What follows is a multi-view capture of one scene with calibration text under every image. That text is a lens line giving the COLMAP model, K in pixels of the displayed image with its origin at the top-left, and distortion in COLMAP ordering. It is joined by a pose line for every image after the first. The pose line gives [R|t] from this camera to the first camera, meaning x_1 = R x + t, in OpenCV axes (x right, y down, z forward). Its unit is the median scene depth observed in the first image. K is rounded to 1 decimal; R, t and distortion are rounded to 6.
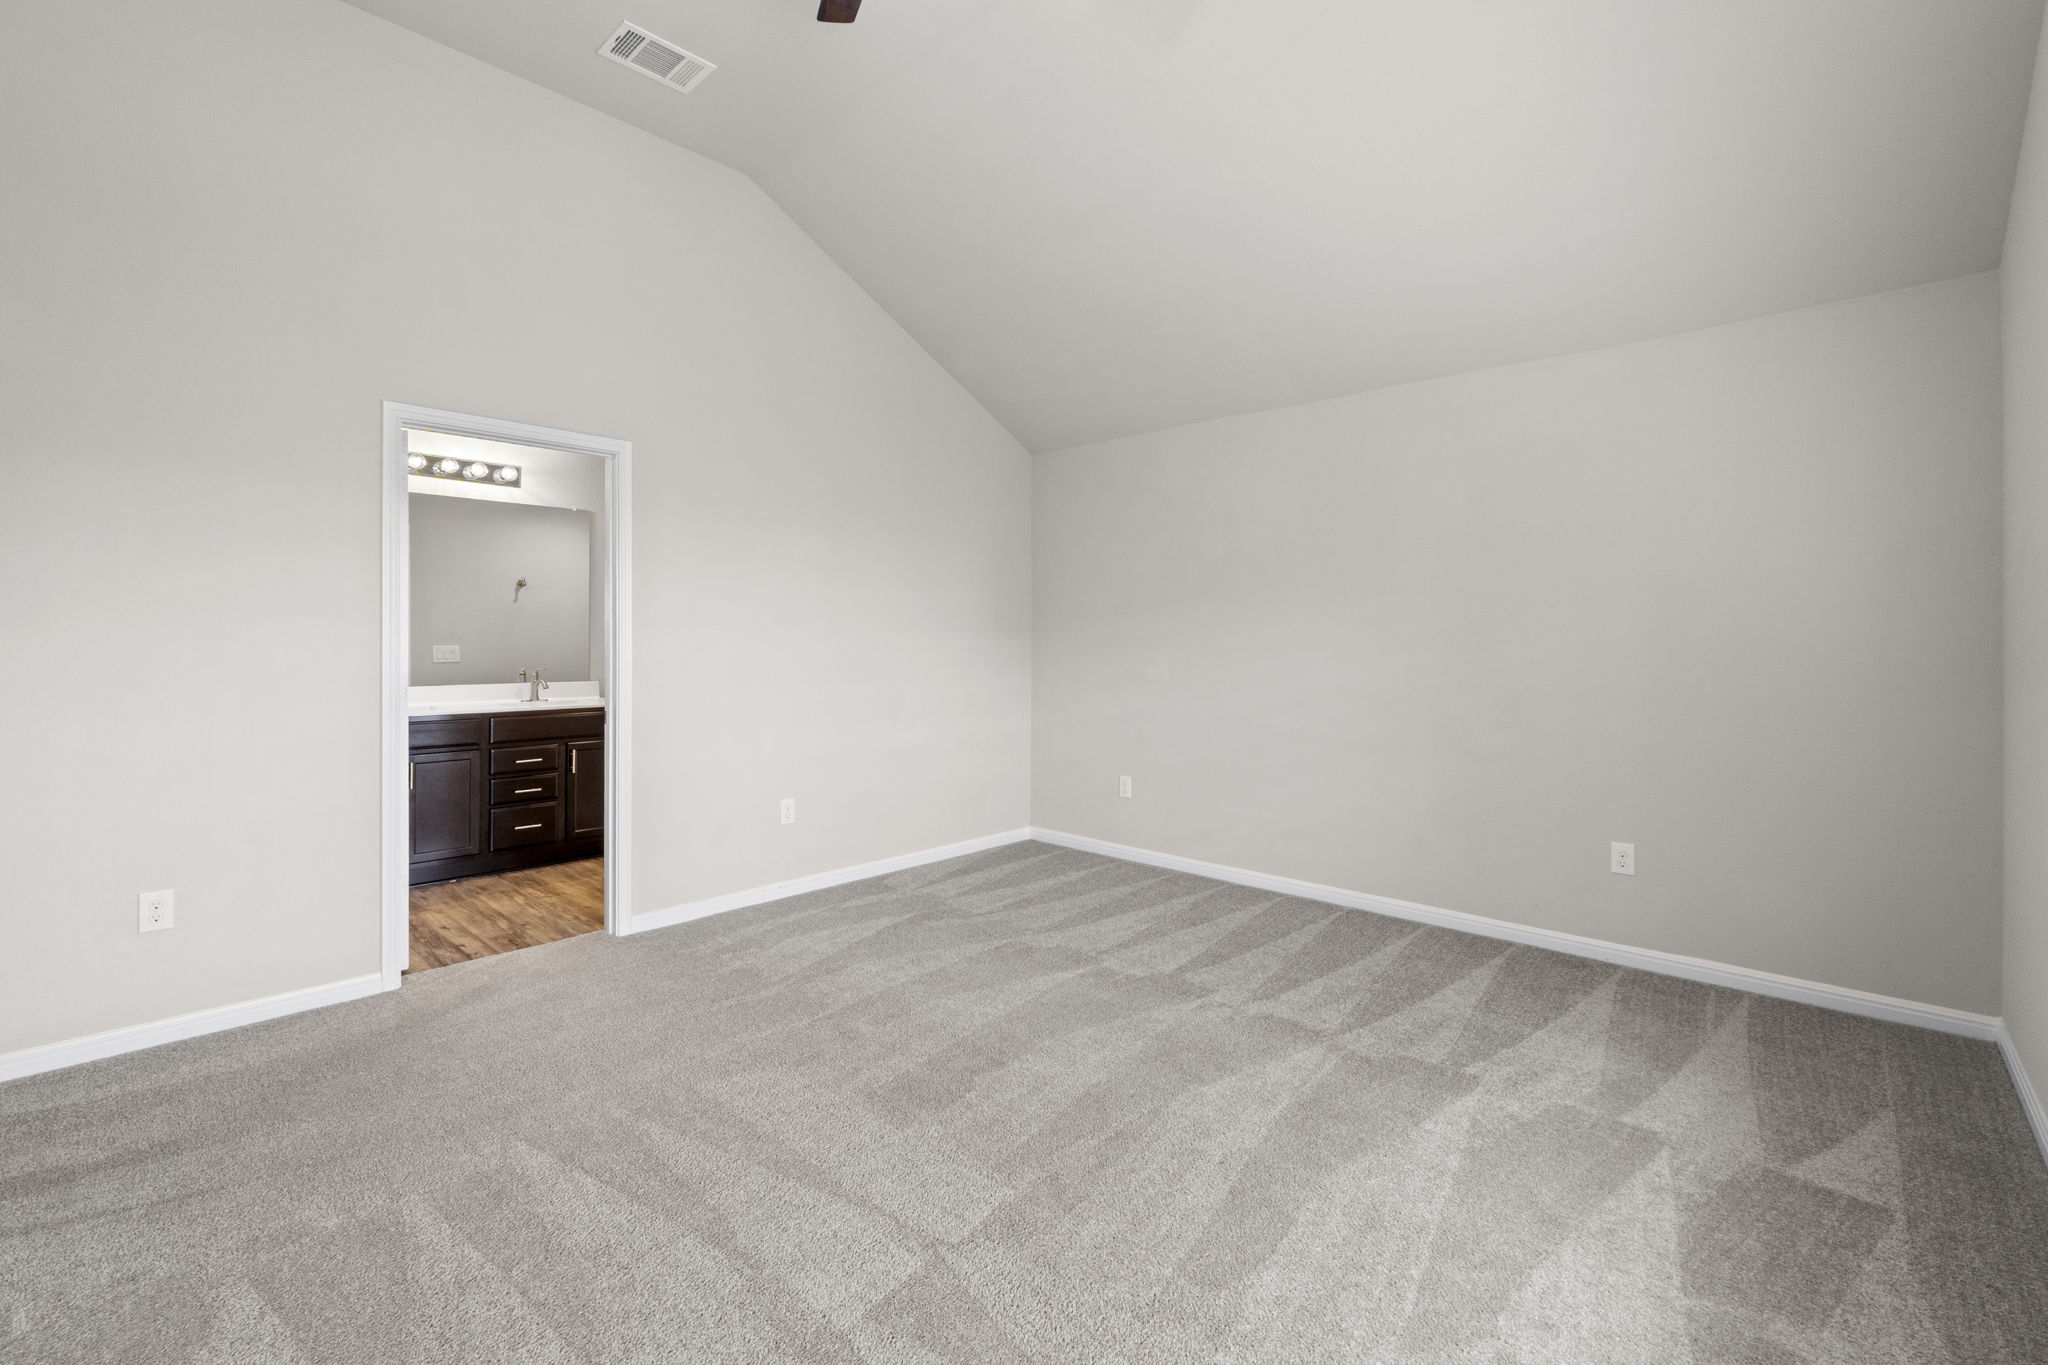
lens RADIAL K [[882.2, 0, 1015.0], [0, 882.2, 666.2], [0, 0, 1]] dist [-0.006412, 0.000067]
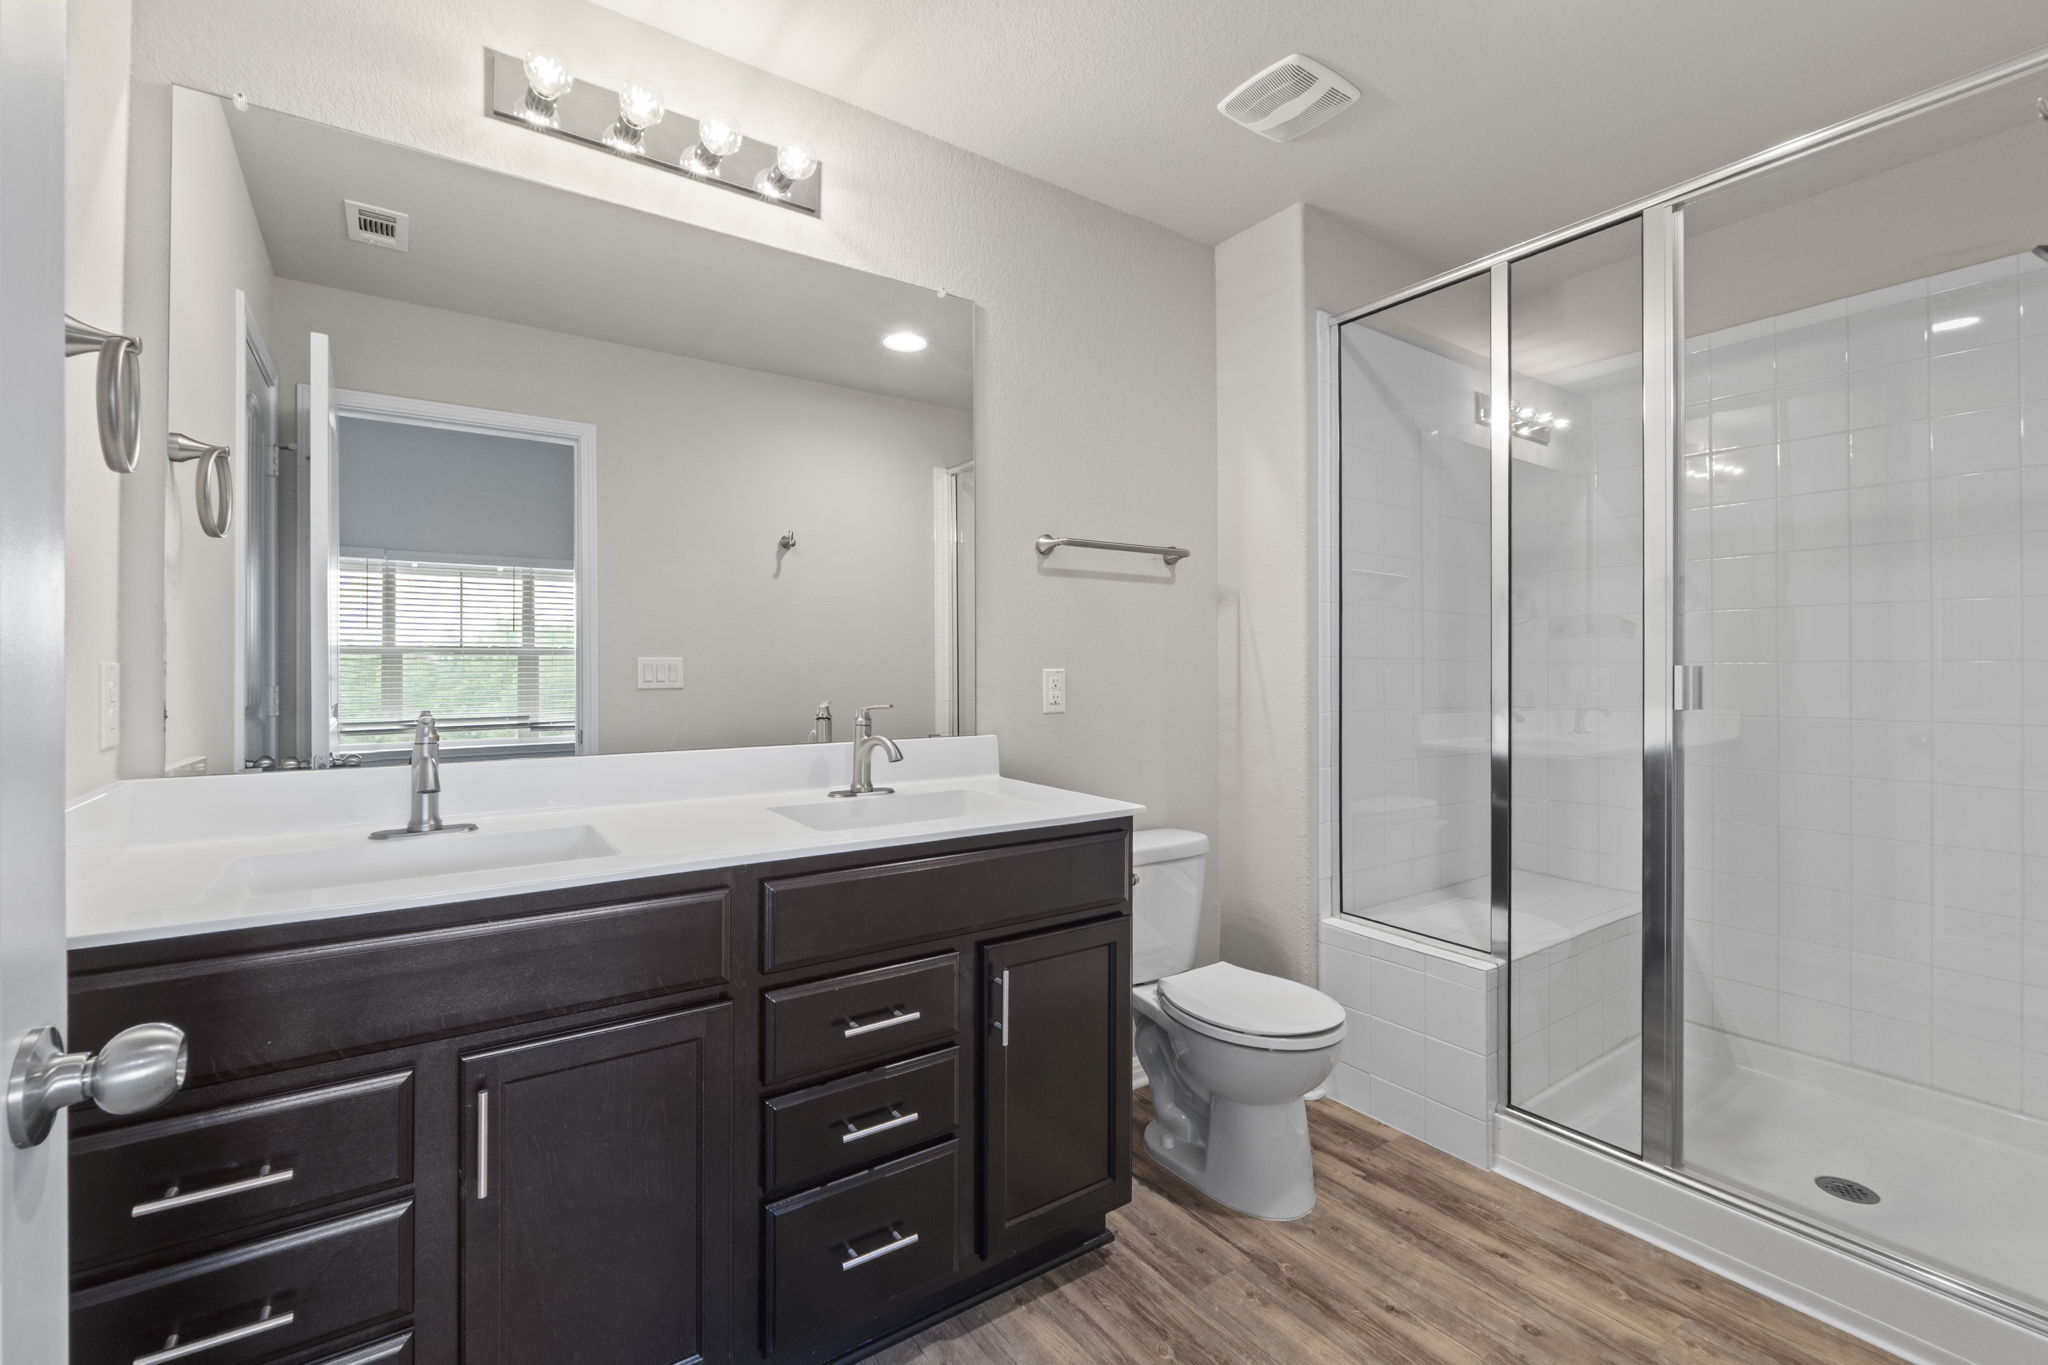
lens RADIAL K [[882.2, 0, 1015.0], [0, 882.2, 666.2], [0, 0, 1]] dist [-0.006412, 0.000067]
pose [[0.976533, -0.013165, -0.214965, -0.617999], [0.007363, 0.999587, -0.027767, -0.003430], [0.215242, 0.025532, 0.976227, 1.007401]]
